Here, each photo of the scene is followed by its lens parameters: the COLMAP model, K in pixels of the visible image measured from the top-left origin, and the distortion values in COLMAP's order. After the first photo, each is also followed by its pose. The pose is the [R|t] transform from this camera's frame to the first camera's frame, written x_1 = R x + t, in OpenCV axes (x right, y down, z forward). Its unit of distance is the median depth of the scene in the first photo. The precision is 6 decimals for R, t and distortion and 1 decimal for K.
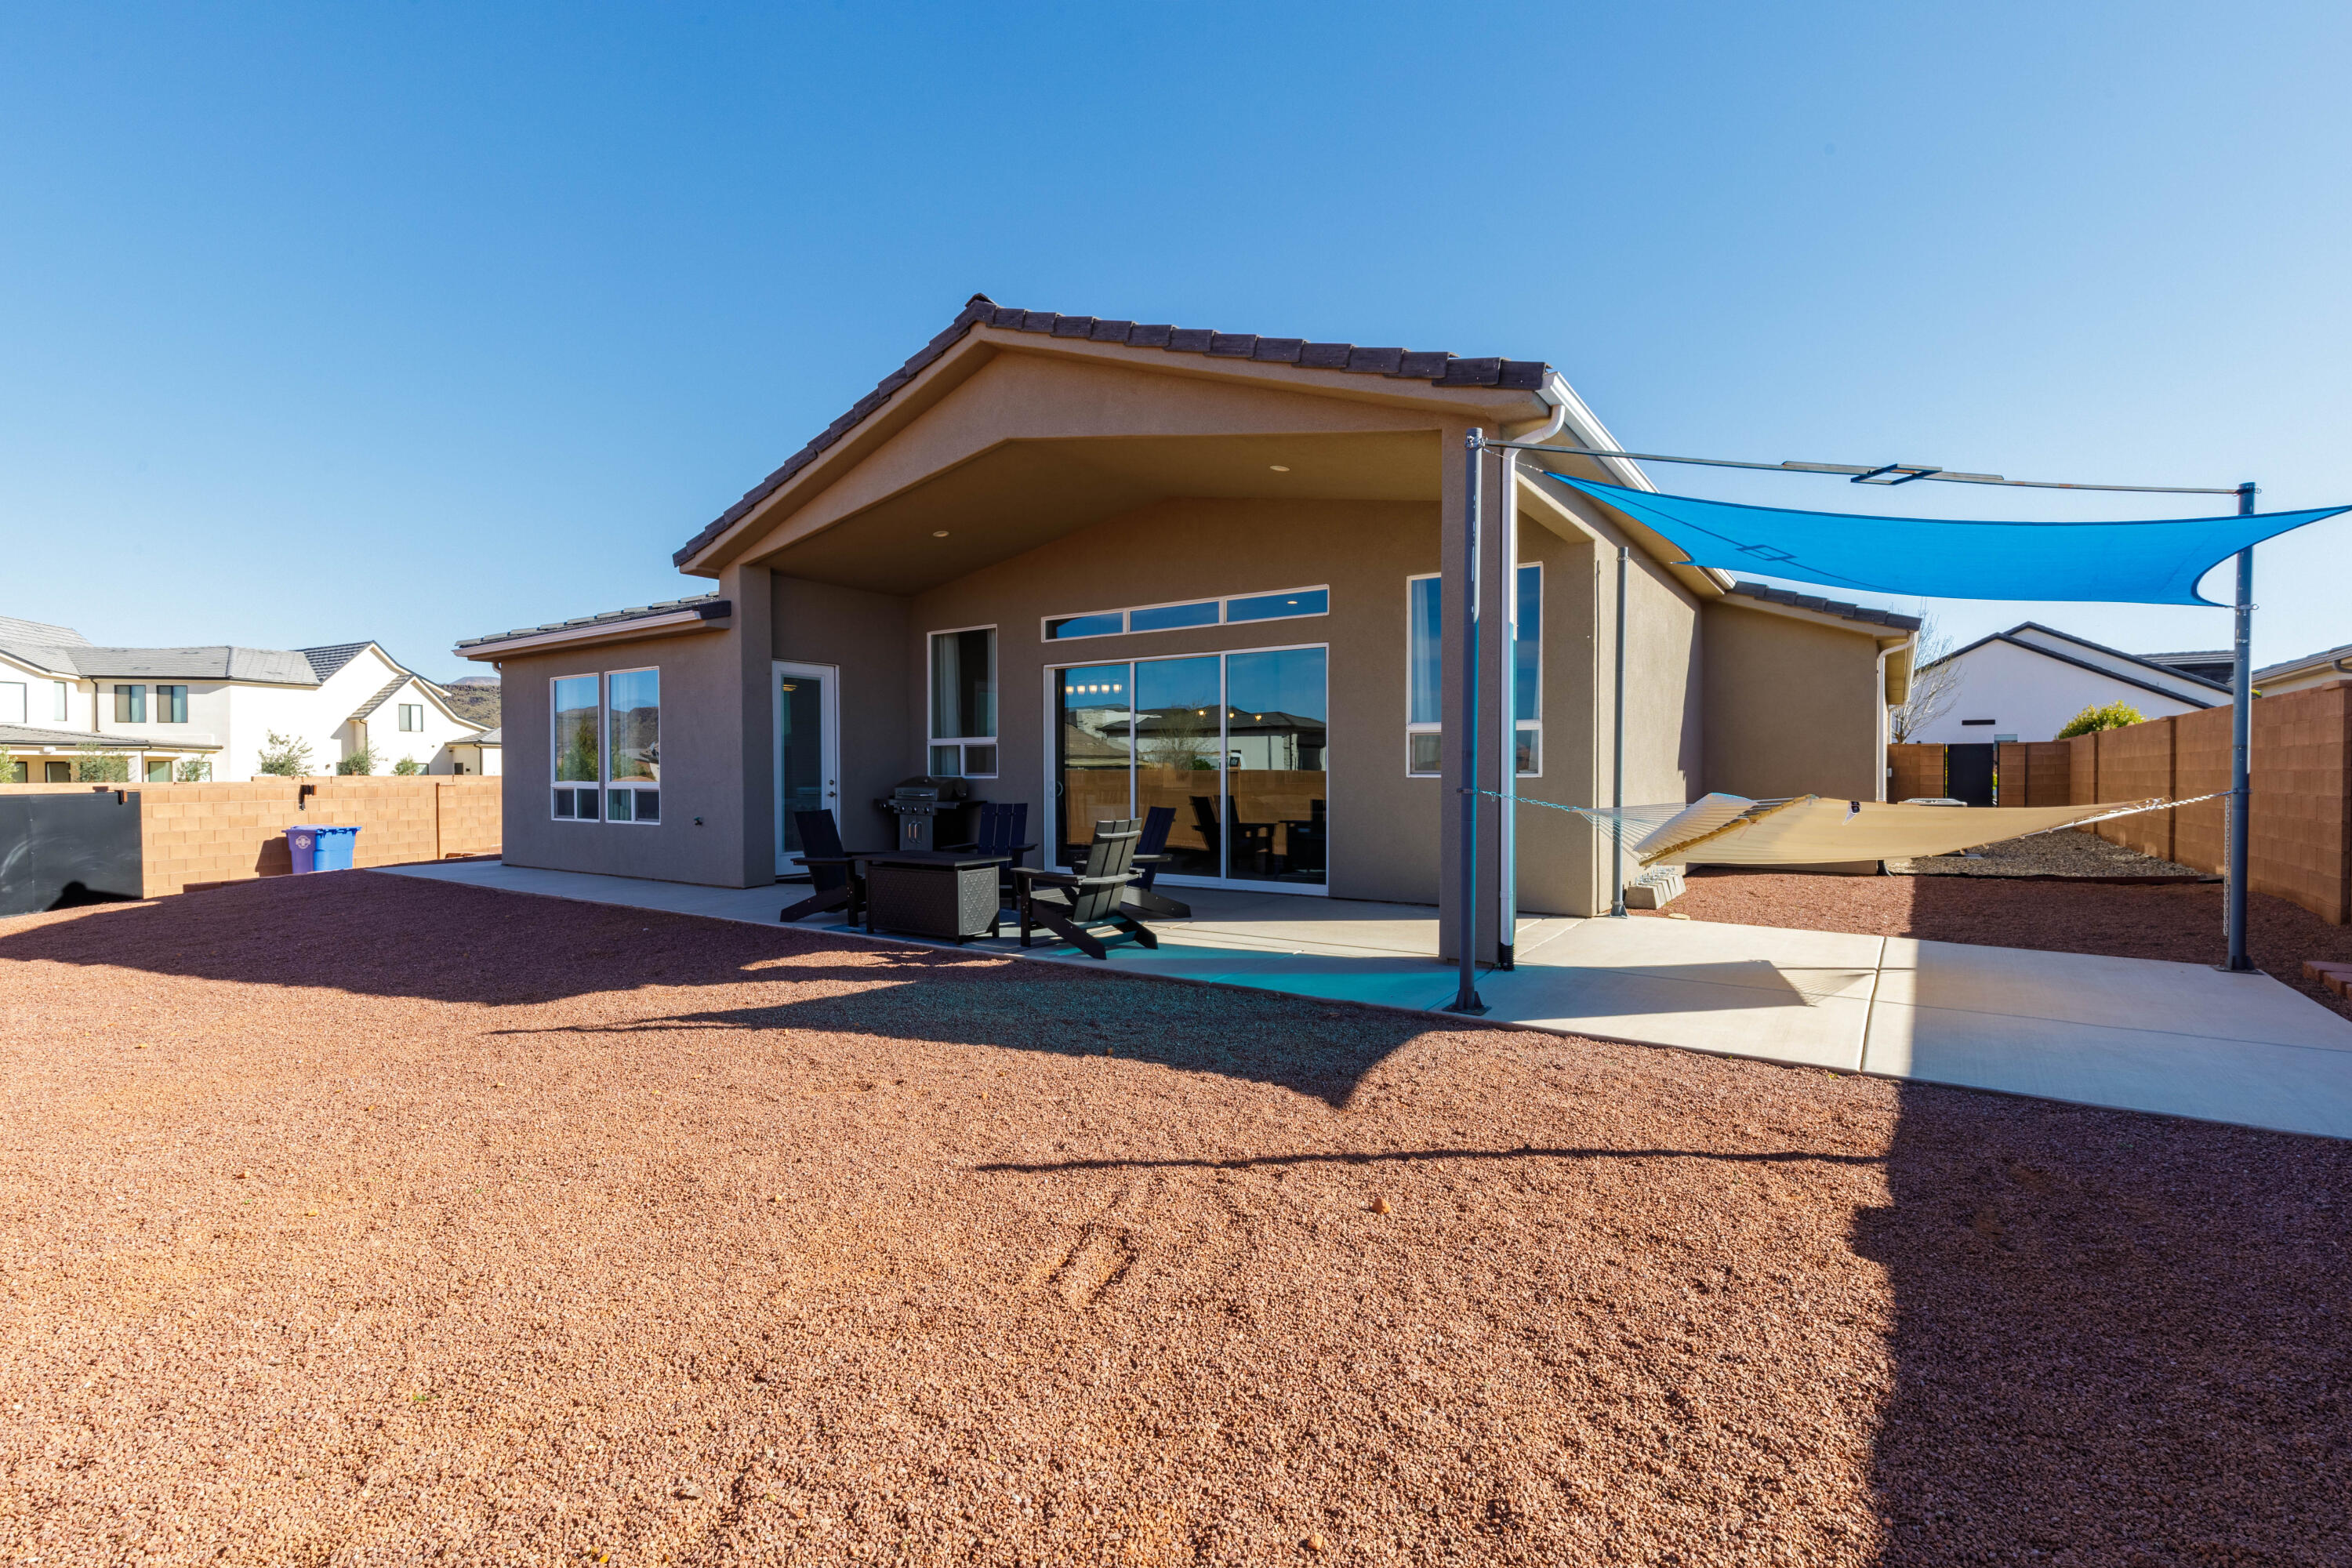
lens RADIAL K [[1055.4, 0, 1176.0], [0, 1055.4, 784.0], [0, 0, 1]] dist [0.002578, 0.000354]
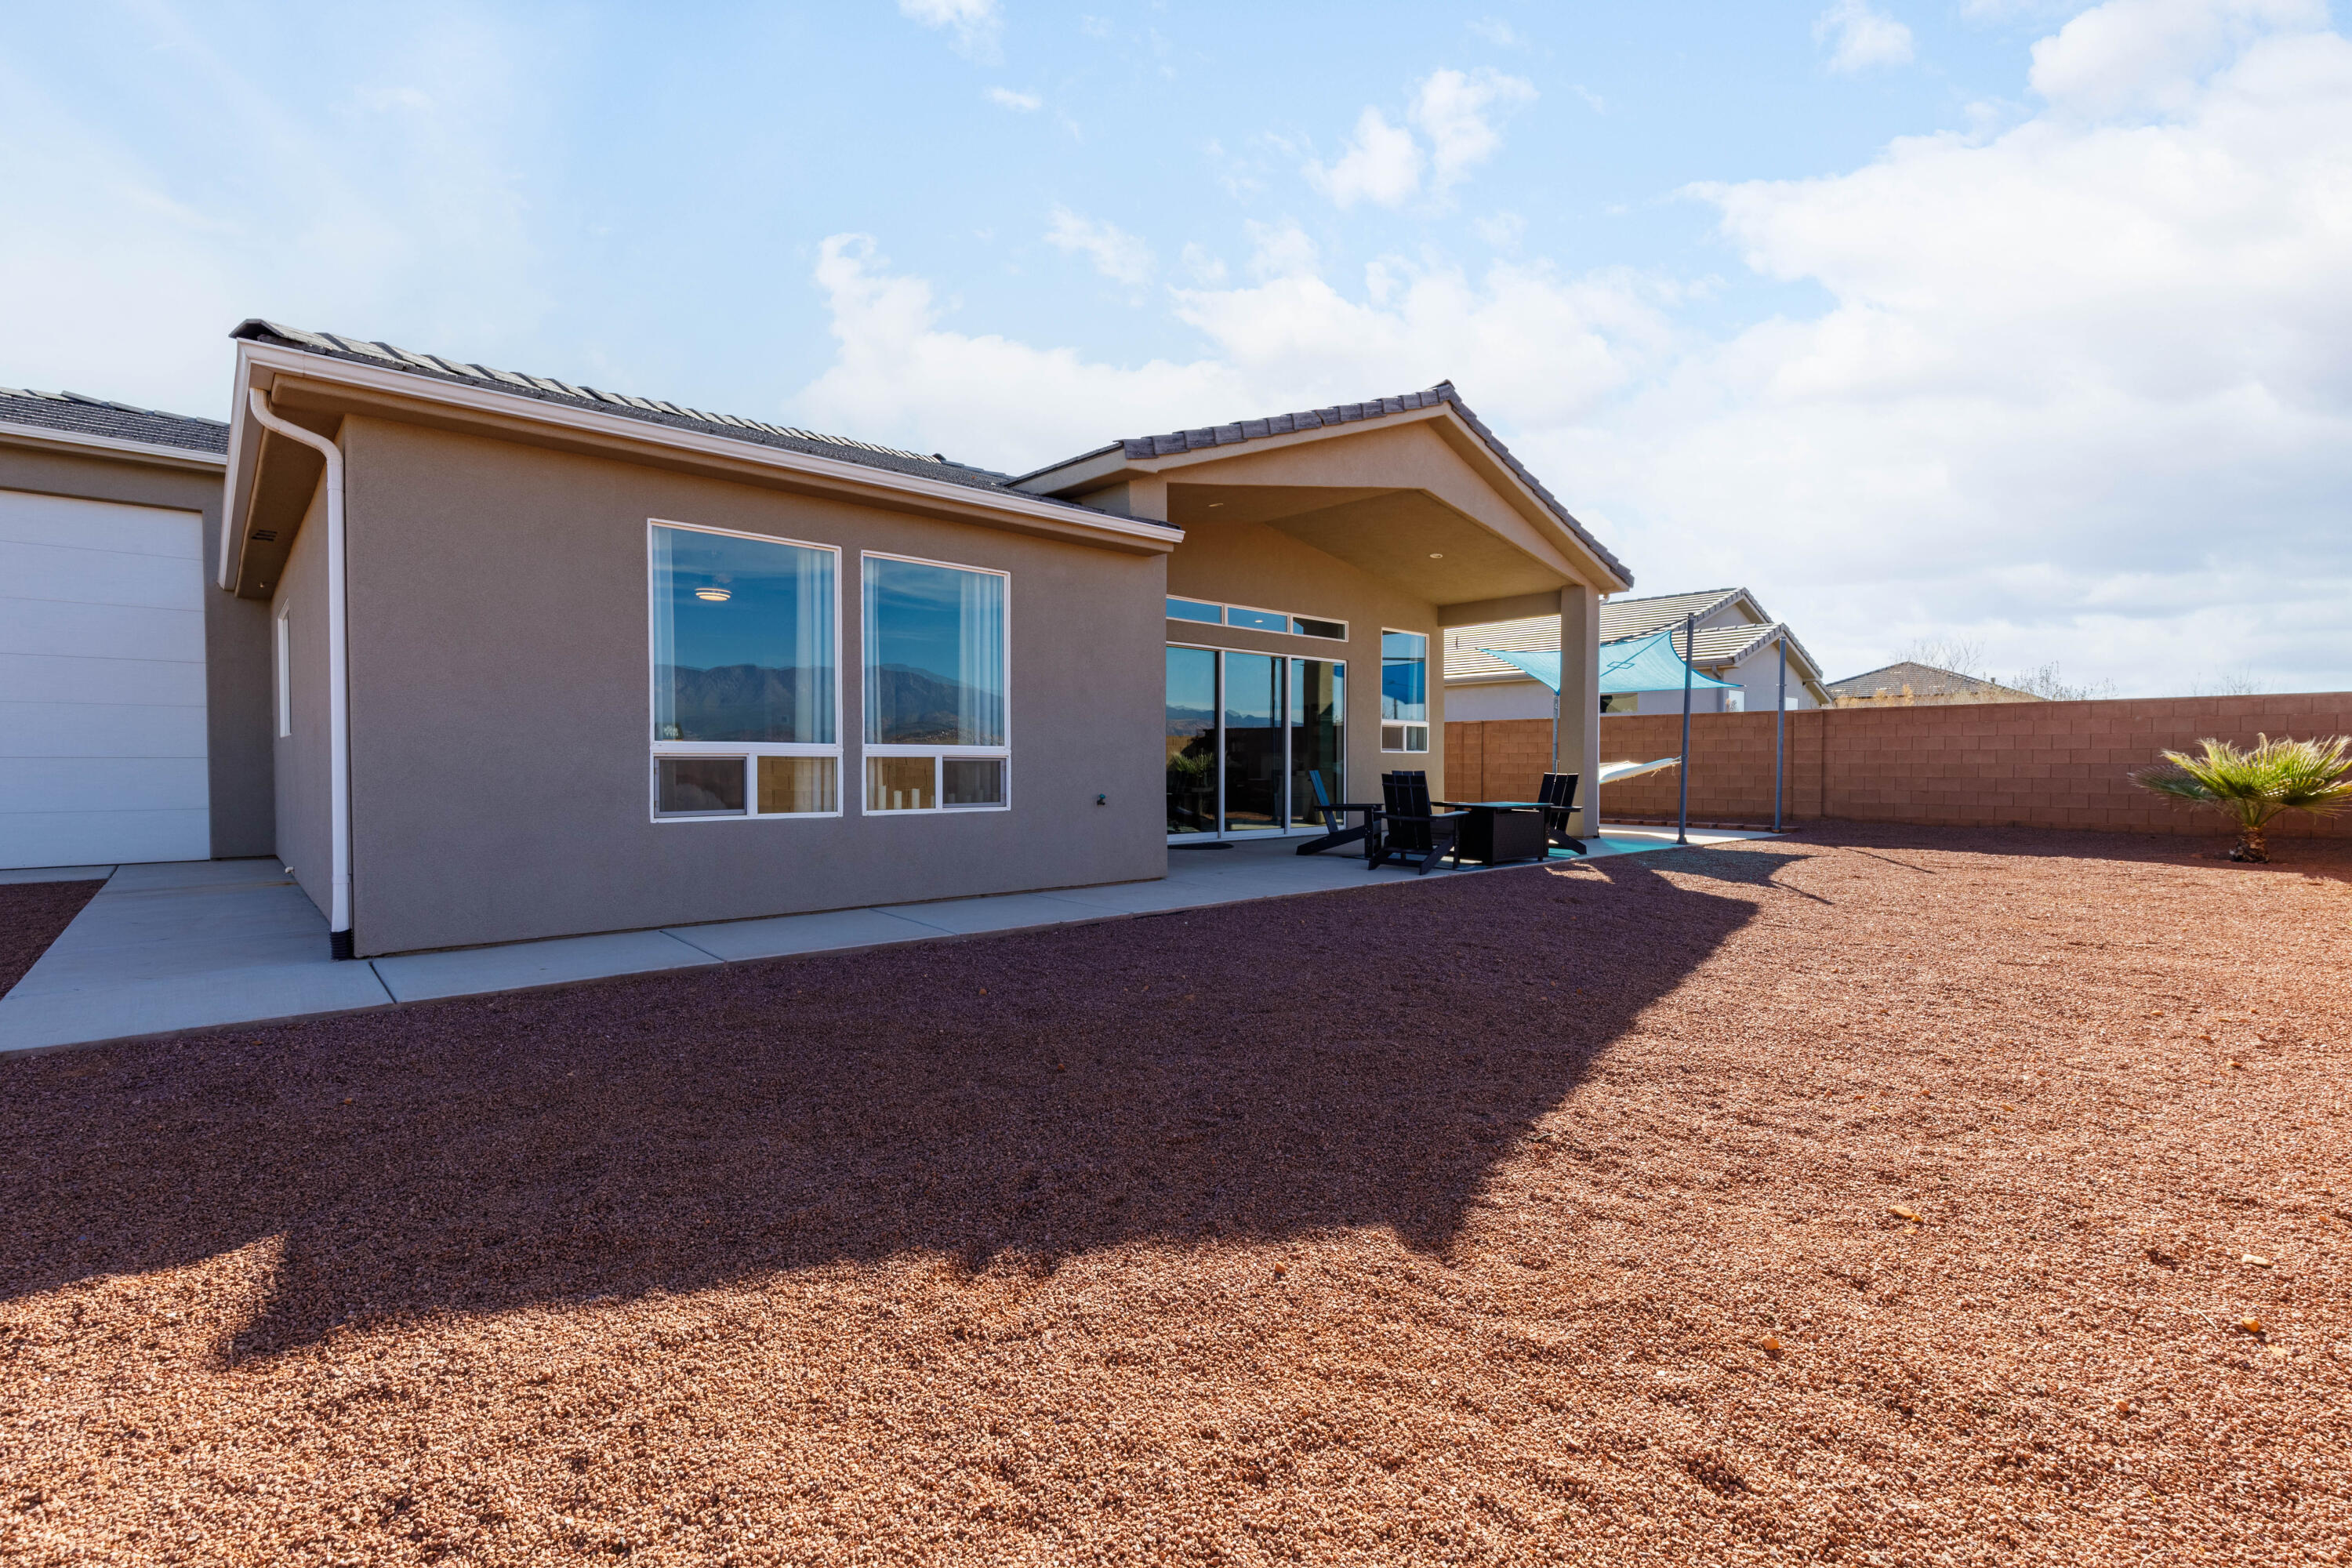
lens RADIAL K [[1055.4, 0, 1176.0], [0, 1055.4, 784.0], [0, 0, 1]] dist [0.002578, 0.000354]
pose [[0.213729, -0.024059, 0.976597, -1.399138], [-0.003499, 0.999671, 0.025393, 0.005975], [-0.976887, -0.008844, 0.213574, 0.939594]]
